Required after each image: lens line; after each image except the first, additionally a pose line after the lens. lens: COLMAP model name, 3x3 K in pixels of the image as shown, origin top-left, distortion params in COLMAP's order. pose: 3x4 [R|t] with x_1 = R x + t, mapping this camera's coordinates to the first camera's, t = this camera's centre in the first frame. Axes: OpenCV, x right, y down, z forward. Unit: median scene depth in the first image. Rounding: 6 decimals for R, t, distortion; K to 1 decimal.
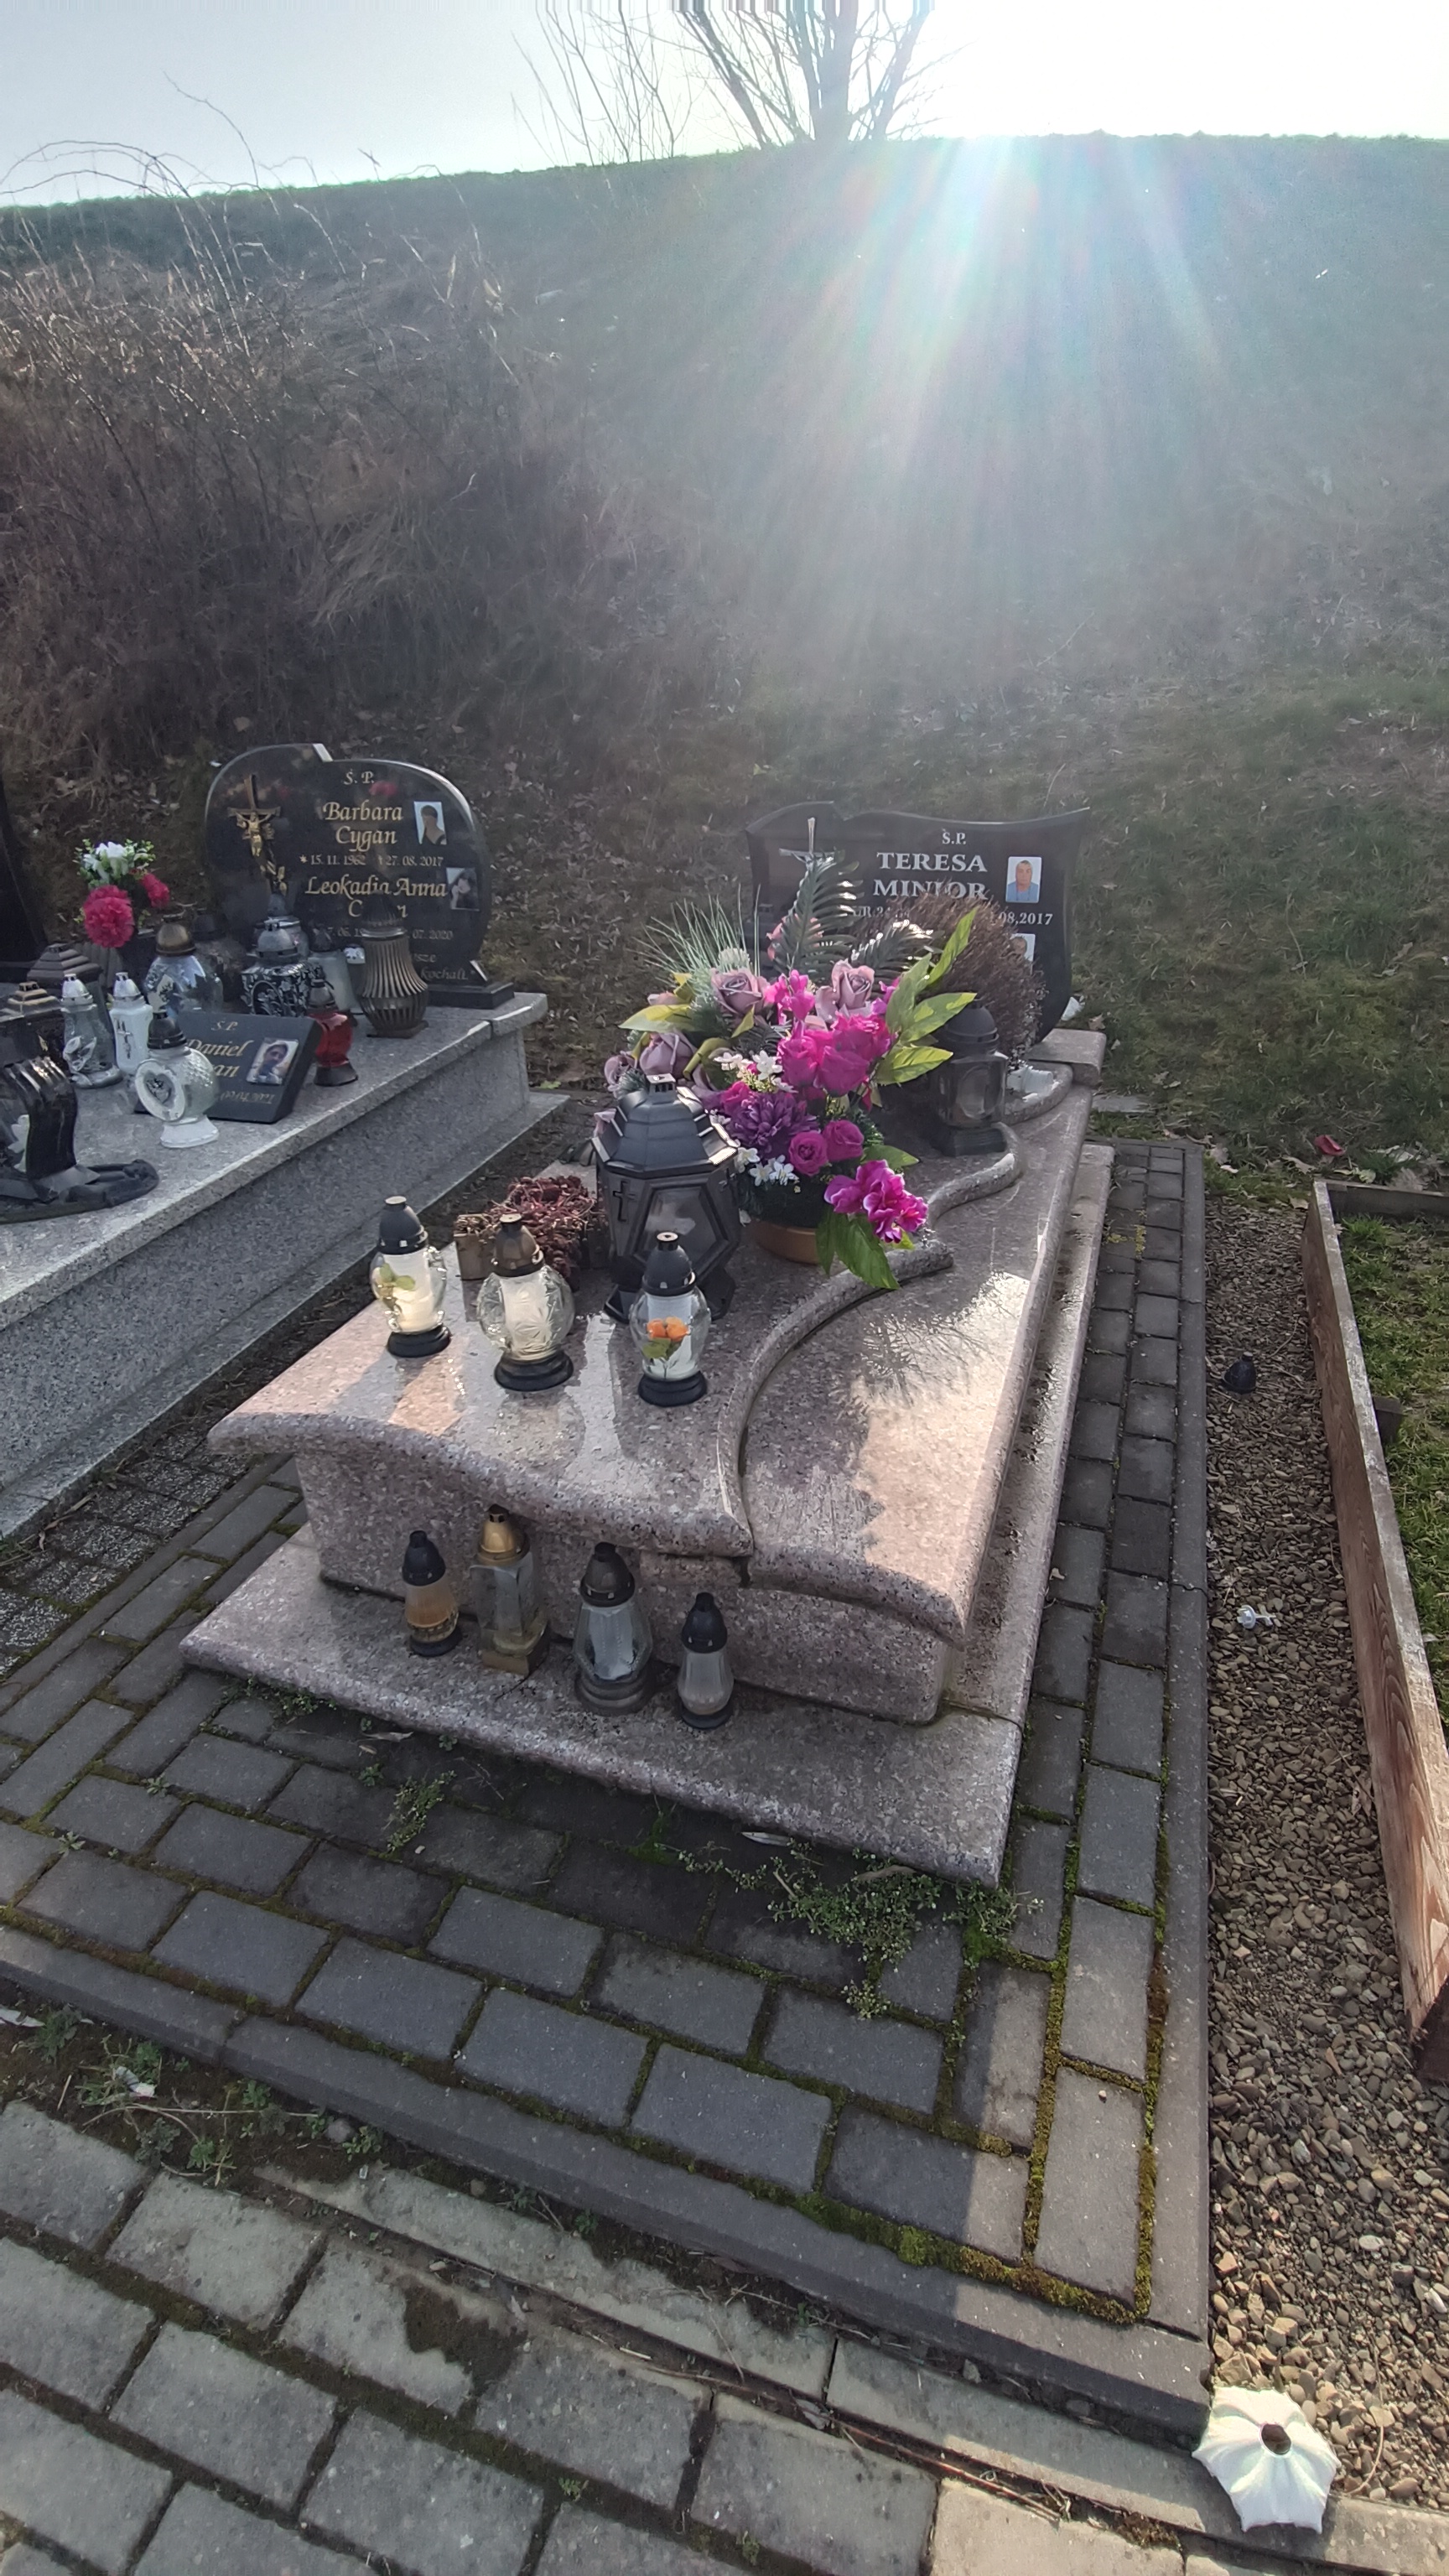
lens RADIAL K [[1160.6, 0, 730.5], [0, 1160.6, 1263.3], [0, 0, 1]] dist [-0.020304, 0.002069]
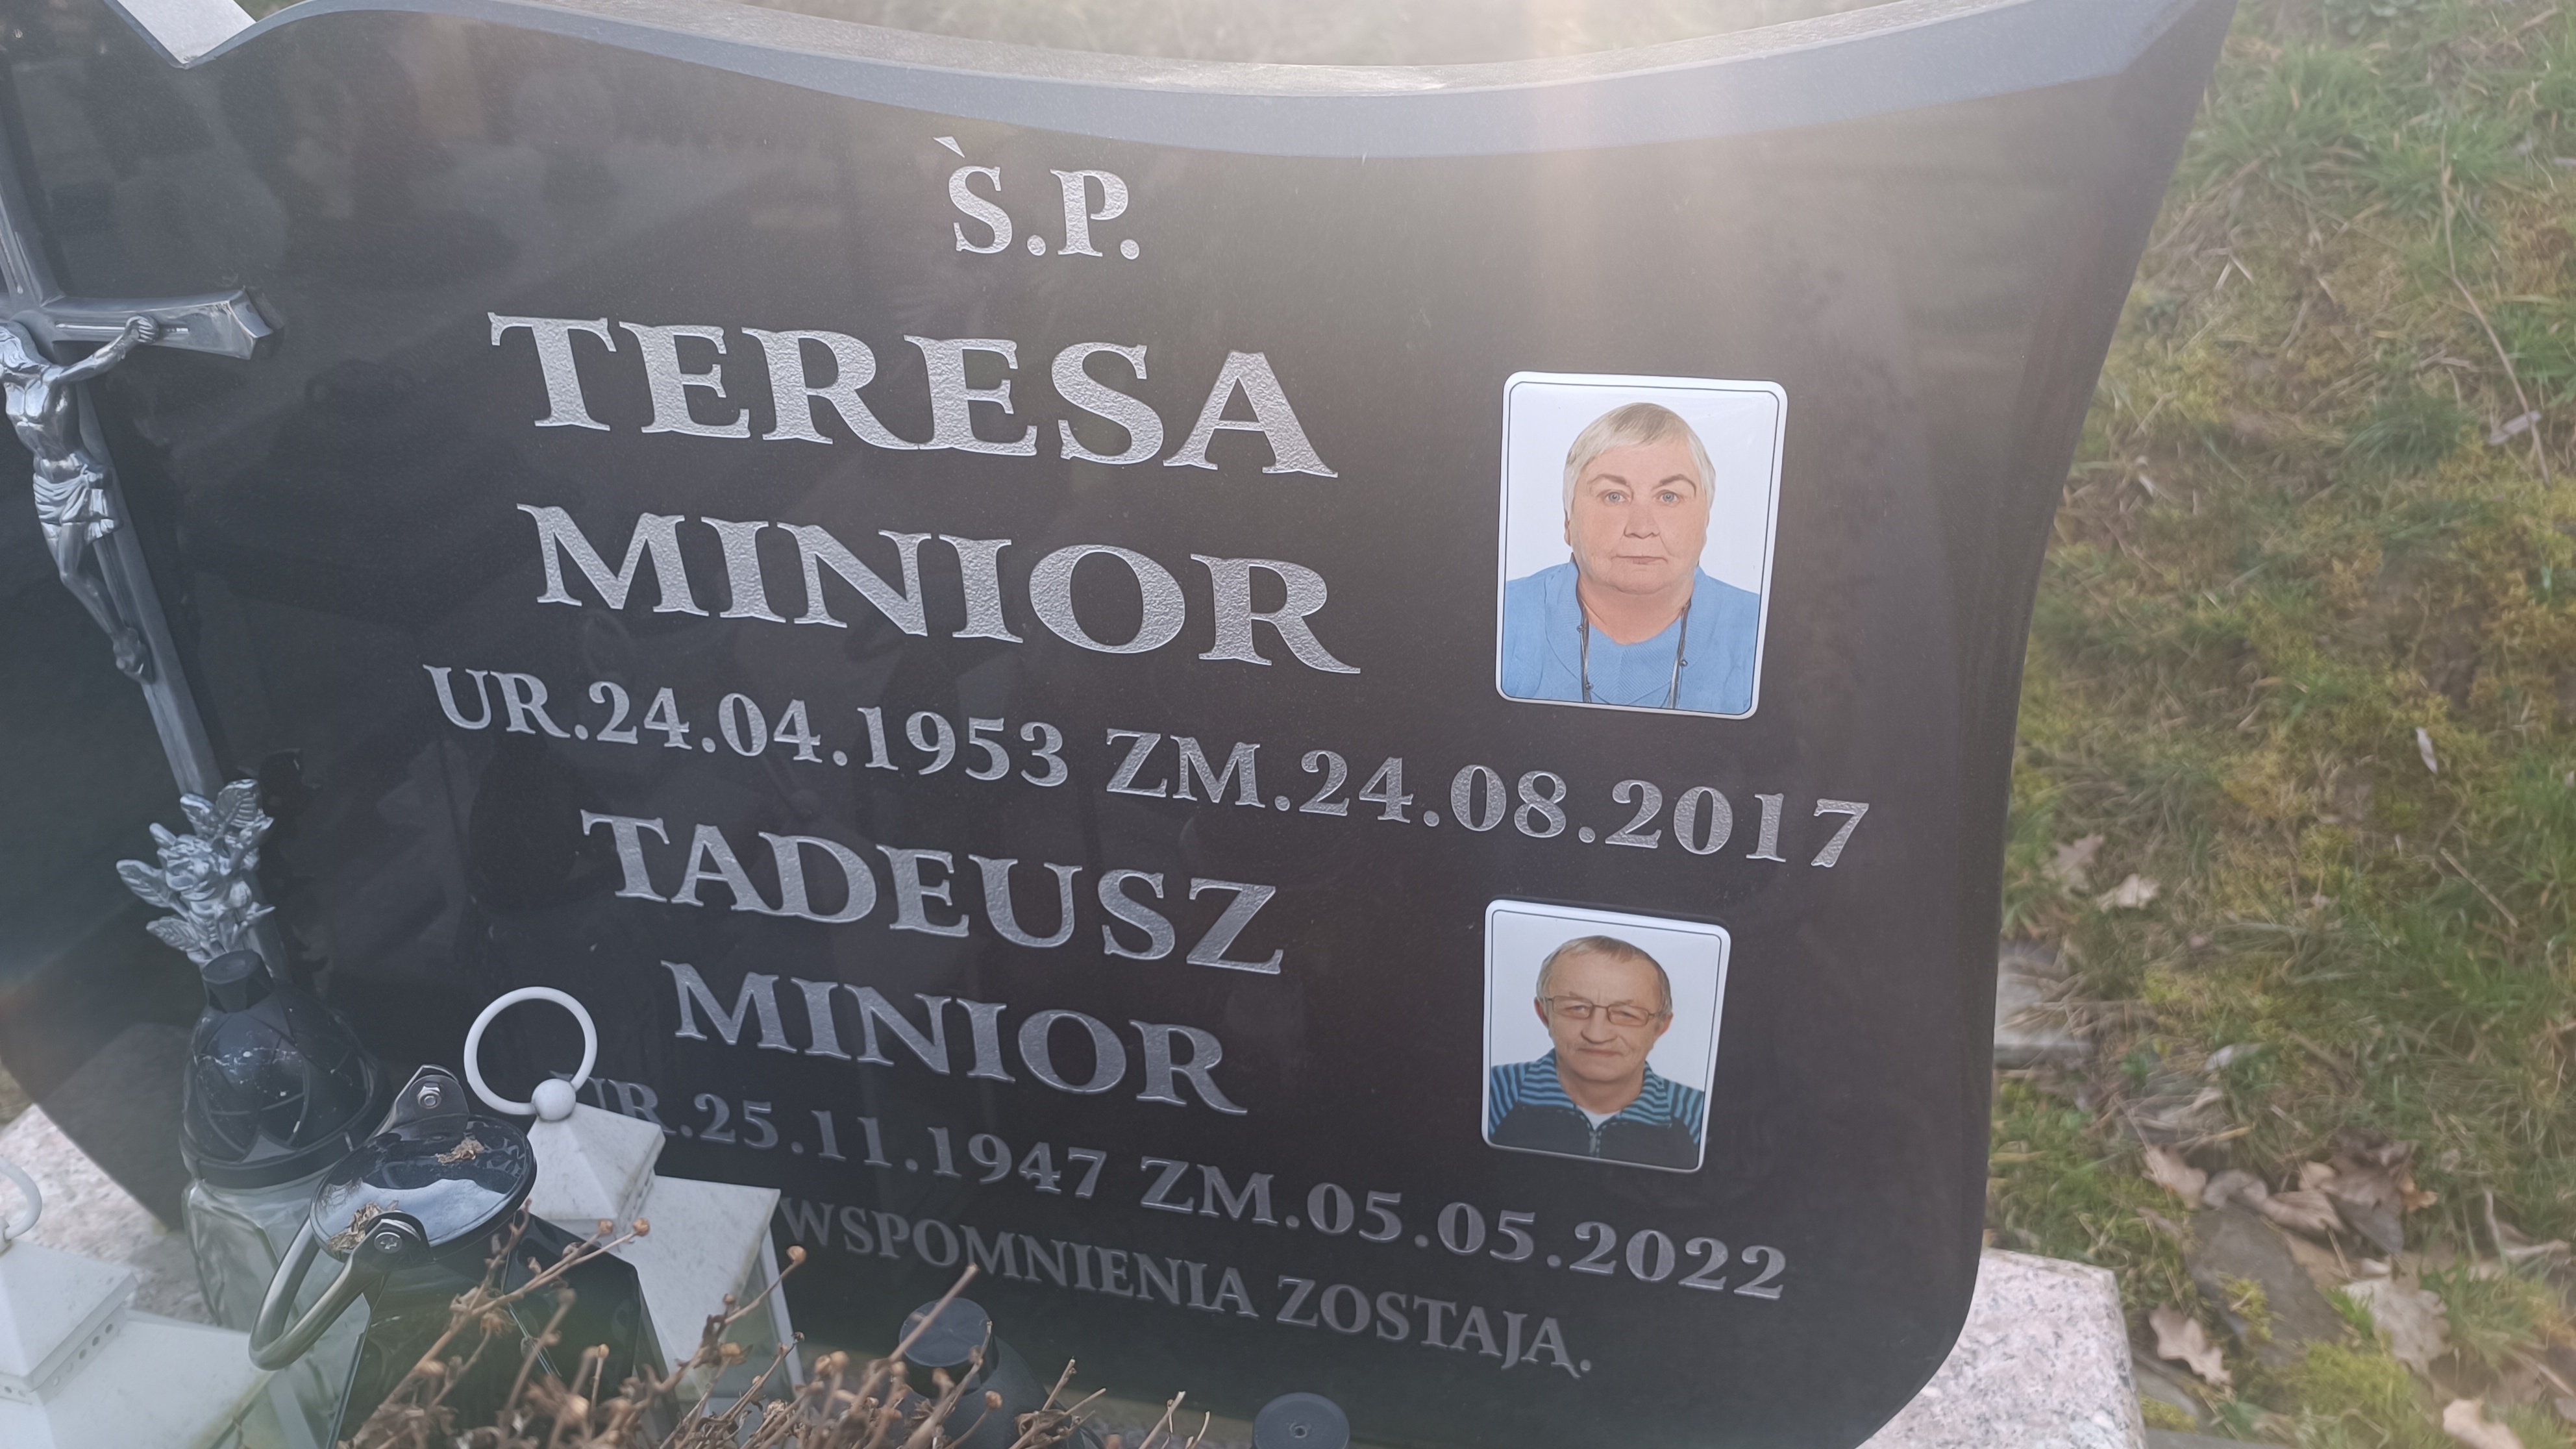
lens RADIAL K [[1870.3, 0, 1282.4], [0, 1870.3, 726.1], [0, 0, 1]] dist [0.025389, -0.032348]
pose [[0.994237, -0.056293, 0.091232, 0.139310], [0.051985, 0.997449, 0.048925, -0.228189], [-0.093753, -0.043901, 0.994627, 0.568502]]
